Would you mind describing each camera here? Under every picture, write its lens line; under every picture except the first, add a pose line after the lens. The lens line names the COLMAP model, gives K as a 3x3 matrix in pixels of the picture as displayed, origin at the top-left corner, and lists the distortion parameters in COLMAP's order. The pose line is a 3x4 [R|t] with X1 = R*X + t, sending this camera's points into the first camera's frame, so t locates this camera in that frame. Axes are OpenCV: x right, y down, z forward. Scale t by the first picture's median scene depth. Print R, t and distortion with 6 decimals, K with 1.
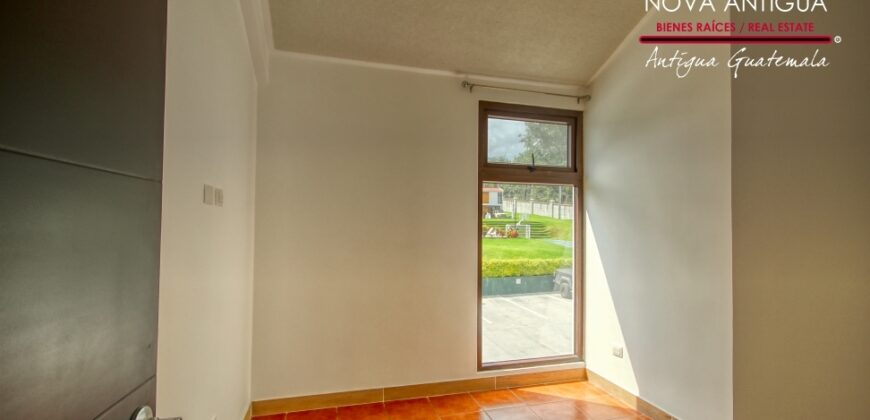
lens RADIAL K [[405.7, 0, 435.0], [0, 405.7, 210.0], [0, 0, 1]] dist [-0.000238, -0.000415]
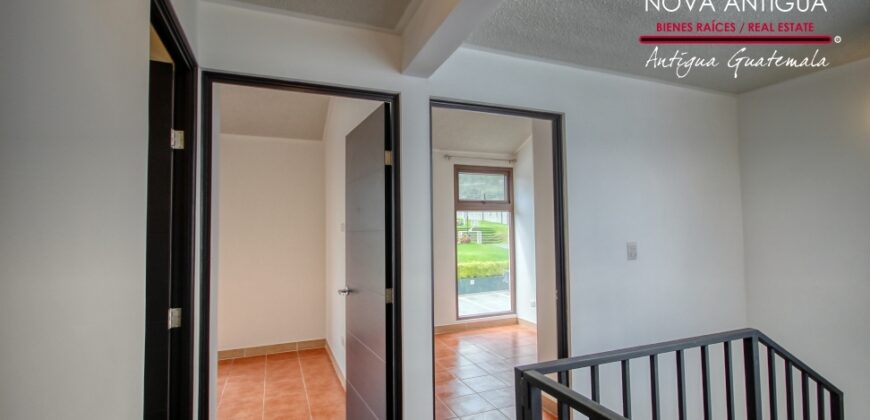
lens RADIAL K [[405.7, 0, 435.0], [0, 405.7, 210.0], [0, 0, 1]] dist [-0.000238, -0.000415]
pose [[0.992767, -0.017521, 0.118771, -0.092448], [0.019647, 0.999667, -0.016756, -0.024214], [-0.118438, 0.018968, 0.992780, -0.363661]]
